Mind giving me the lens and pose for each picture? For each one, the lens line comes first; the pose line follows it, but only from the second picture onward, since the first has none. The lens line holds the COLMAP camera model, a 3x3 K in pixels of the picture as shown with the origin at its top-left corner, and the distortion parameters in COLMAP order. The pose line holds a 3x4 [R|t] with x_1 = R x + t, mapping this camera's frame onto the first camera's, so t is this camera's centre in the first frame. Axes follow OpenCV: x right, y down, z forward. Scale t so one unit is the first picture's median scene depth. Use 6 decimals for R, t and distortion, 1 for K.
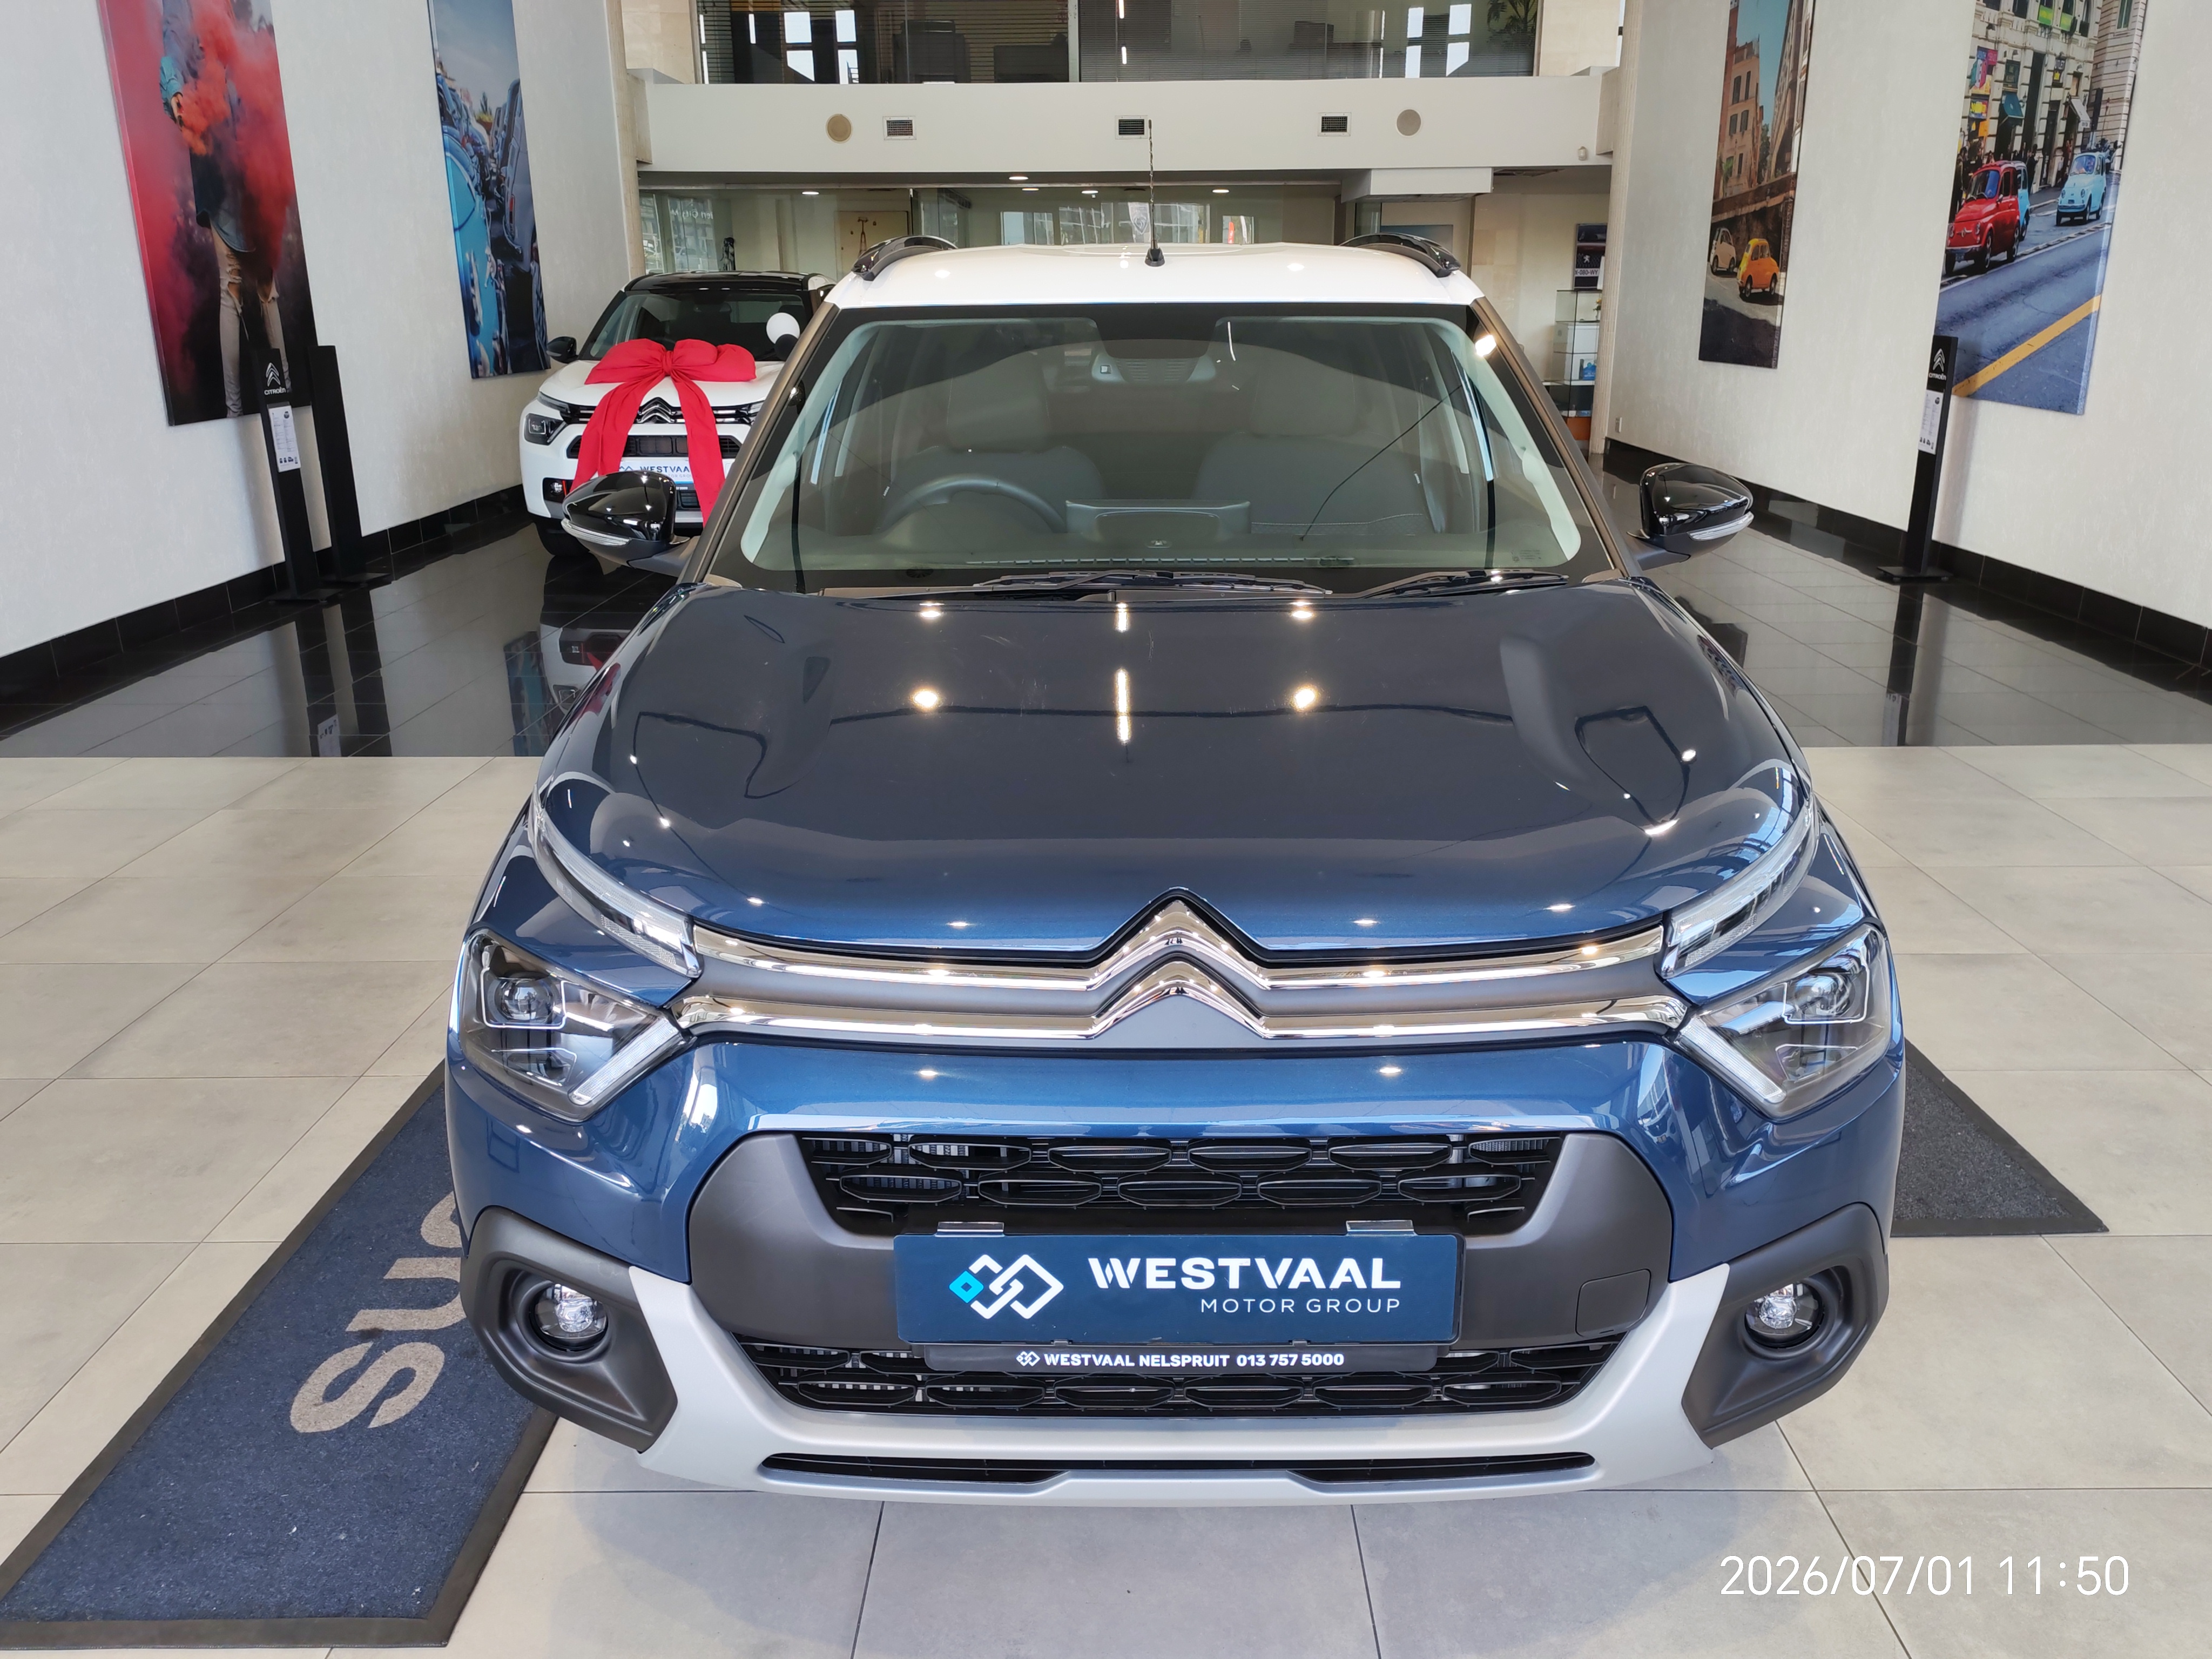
lens RADIAL K [[1719.1, 0, 1106.0], [0, 1719.1, 829.5], [0, 0, 1]] dist [0.014735, -0.012605]
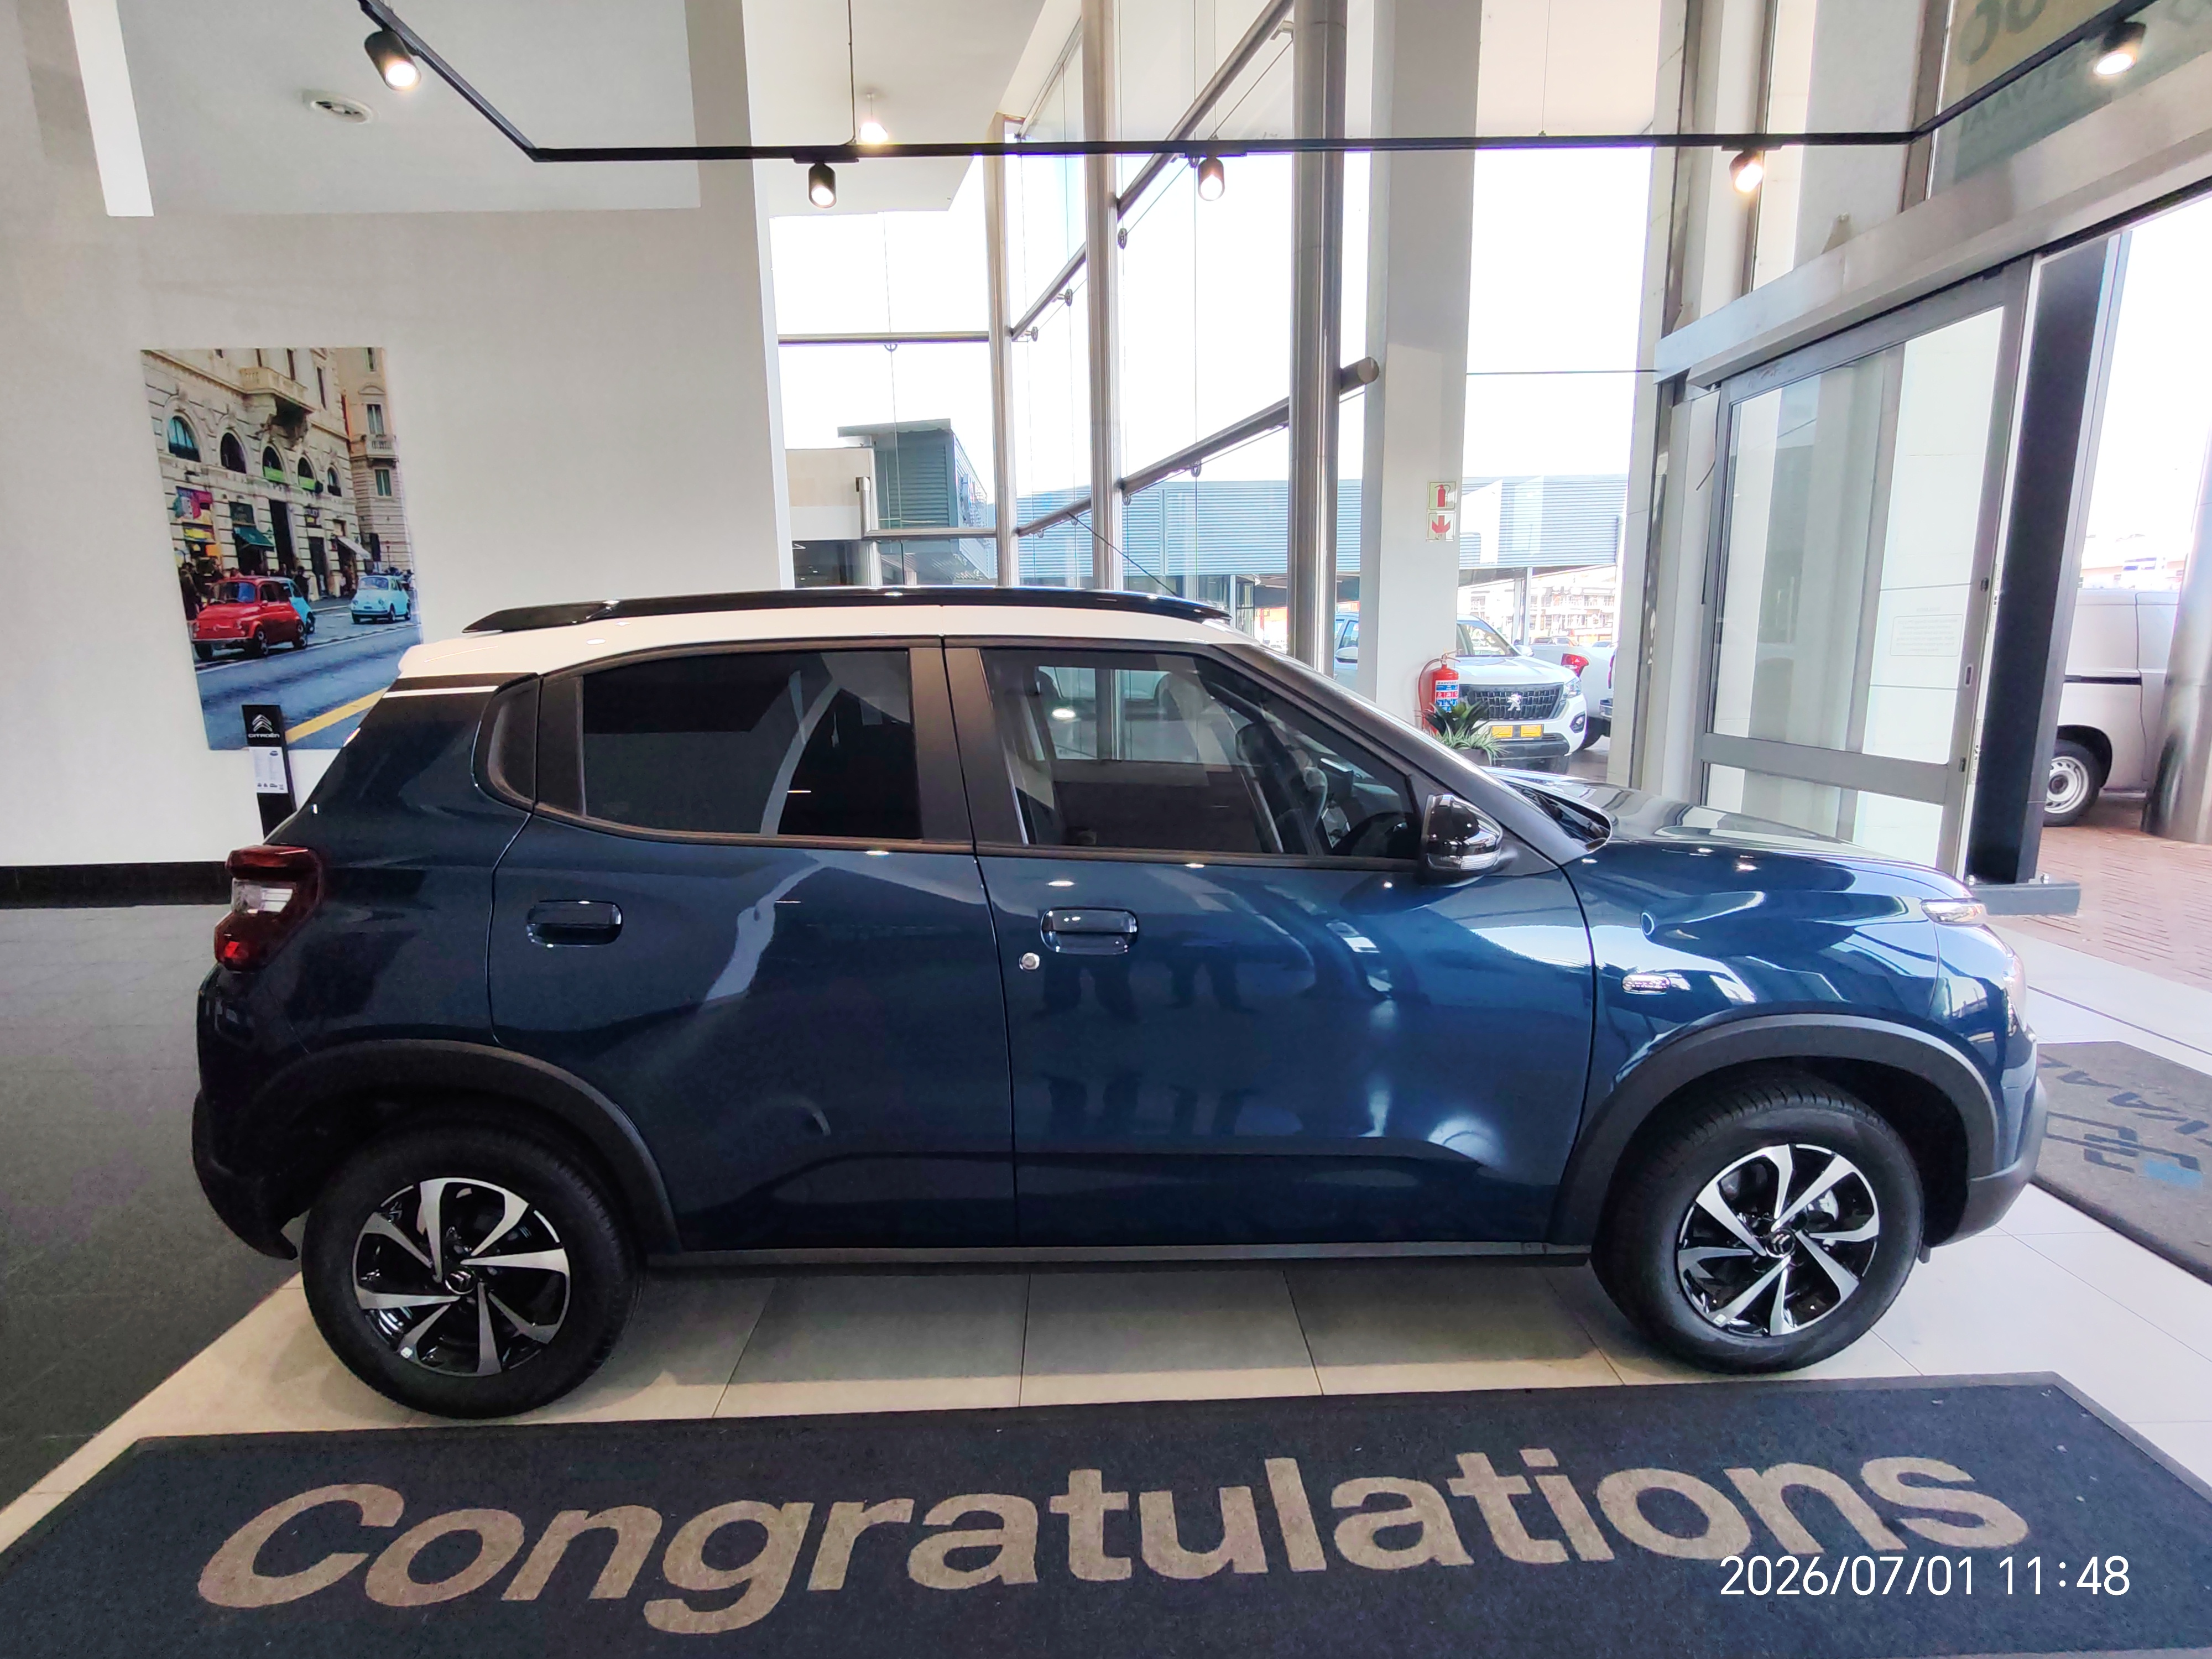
lens RADIAL K [[1059.5, 0, 1106.0], [0, 1059.5, 829.5], [0, 0, 1]] dist [0.000797, 0.000077]
pose [[-0.033888, -0.165918, 0.985557, -0.284718], [0.323905, 0.931075, 0.167884, -0.114499], [-0.945482, 0.324916, 0.022189, 0.371958]]
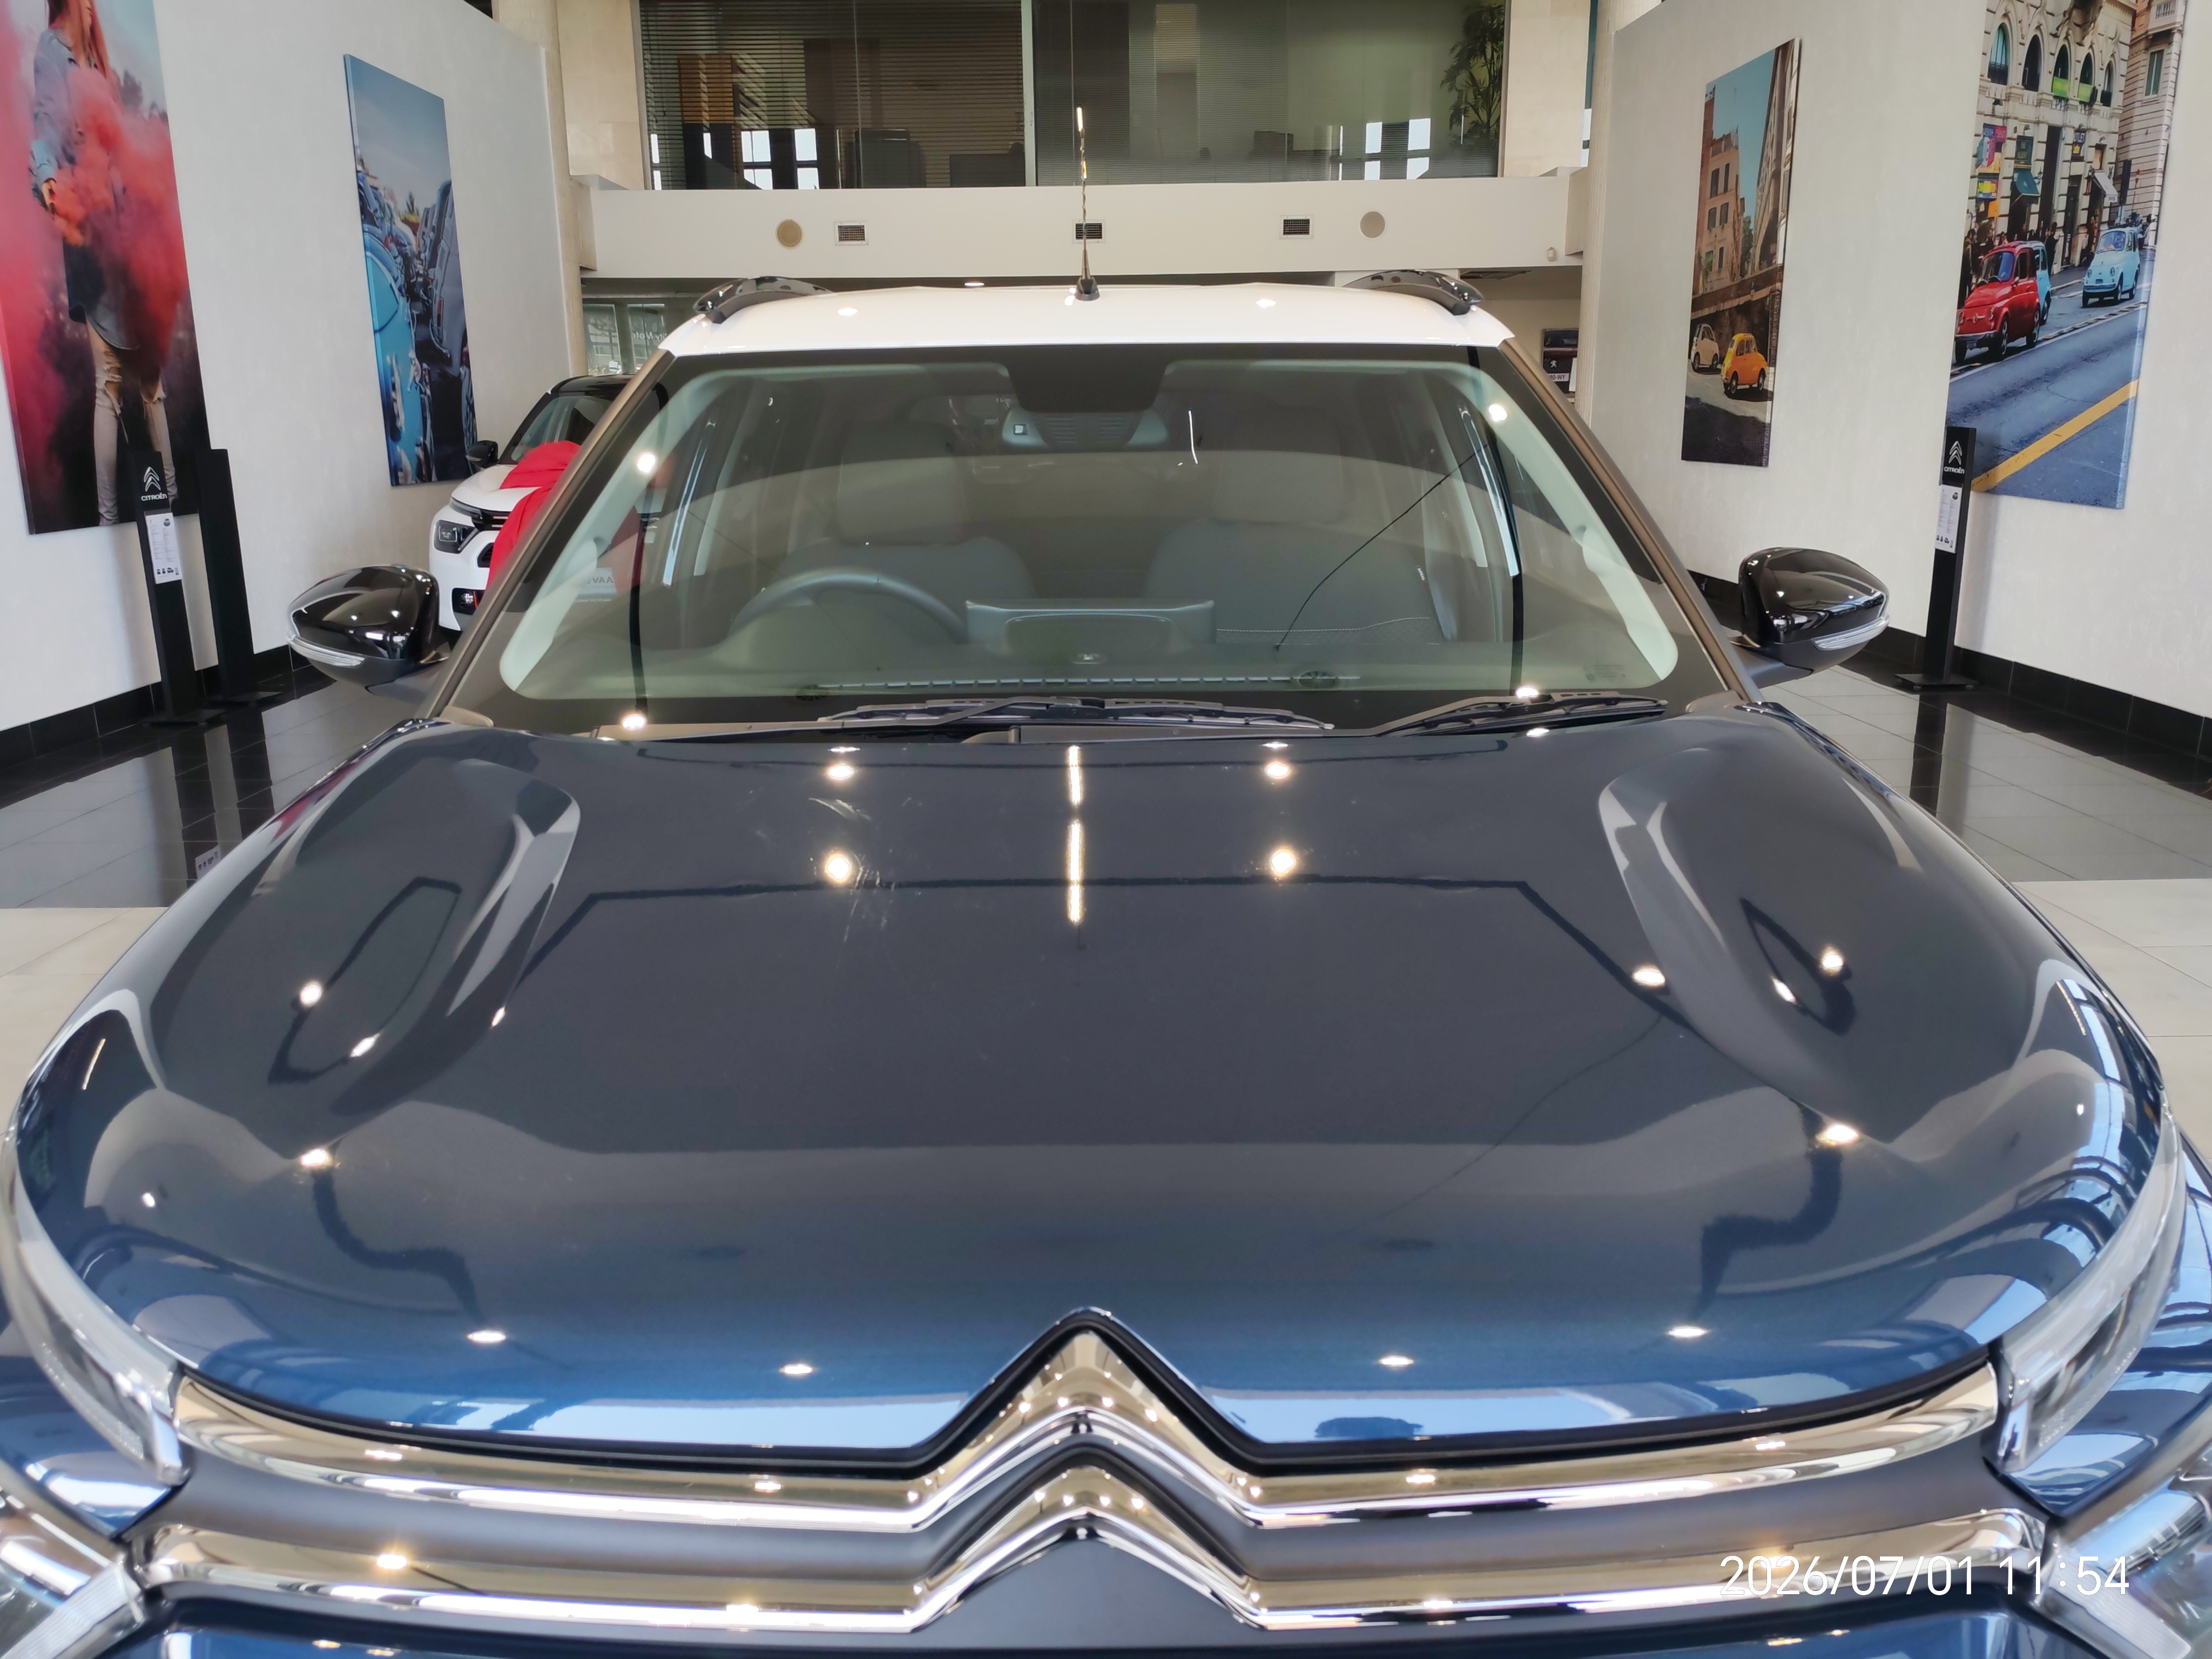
lens RADIAL K [[1714.1, 0, 1106.0], [0, 1714.1, 829.5], [0, 0, 1]] dist [-0.004132, 0.004996]
pose [[0.999812, -0.008695, 0.017355, 0.007921], [0.009753, 0.998038, -0.061852, -0.015841], [-0.016783, 0.062010, 0.997934, 0.091009]]
